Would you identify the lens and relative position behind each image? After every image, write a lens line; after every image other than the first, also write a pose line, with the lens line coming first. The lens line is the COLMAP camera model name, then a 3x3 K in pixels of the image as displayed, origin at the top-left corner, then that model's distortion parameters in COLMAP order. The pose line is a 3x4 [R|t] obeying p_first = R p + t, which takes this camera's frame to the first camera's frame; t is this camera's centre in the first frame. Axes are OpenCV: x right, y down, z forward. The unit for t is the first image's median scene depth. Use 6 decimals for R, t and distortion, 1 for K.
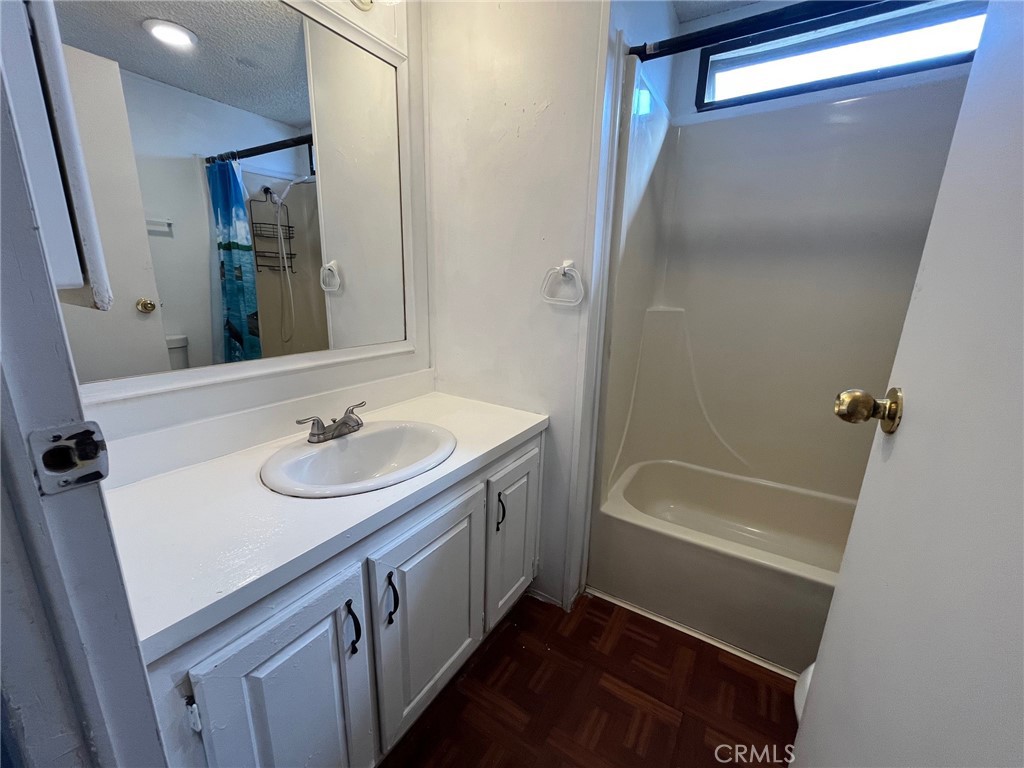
lens RADIAL K [[410.3, 0, 511.5], [0, 410.3, 384.8], [0, 0, 1]] dist [-0.004584, 0.000023]
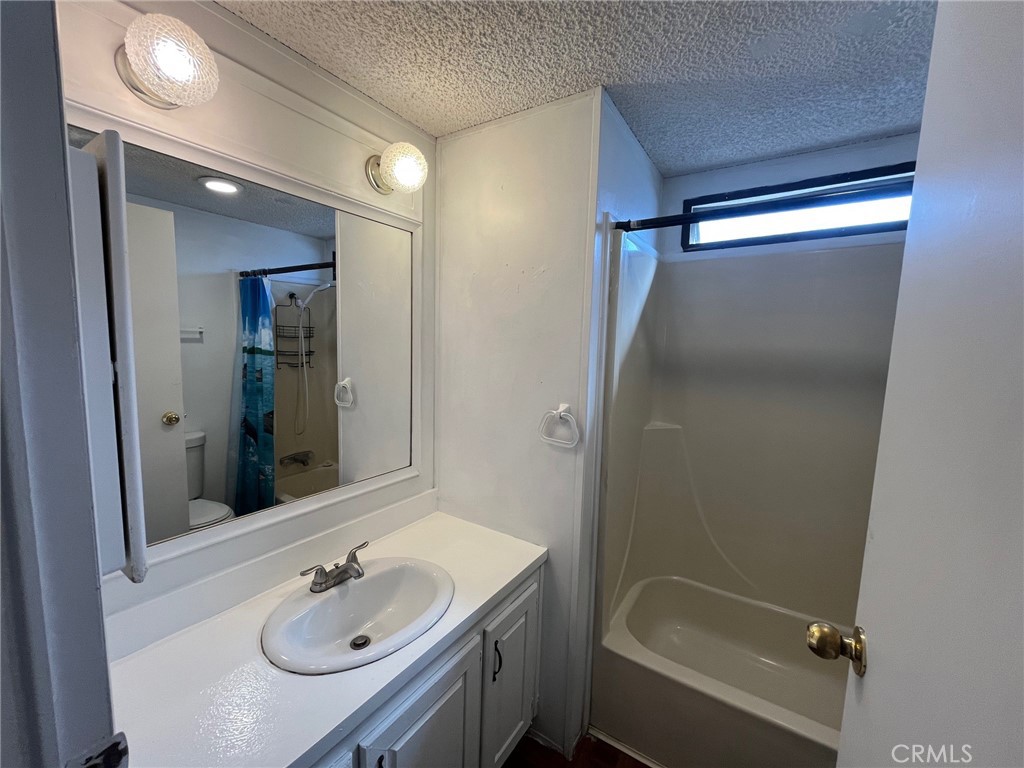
lens RADIAL K [[410.3, 0, 511.3], [0, 410.3, 385.1], [0, 0, 1]] dist [-0.004584, 0.000023]
pose [[0.999689, 0.005469, -0.024330, 0.021690], [-0.008848, 0.989969, -0.141008, -0.163934], [0.023314, 0.141179, 0.989710, -0.055293]]
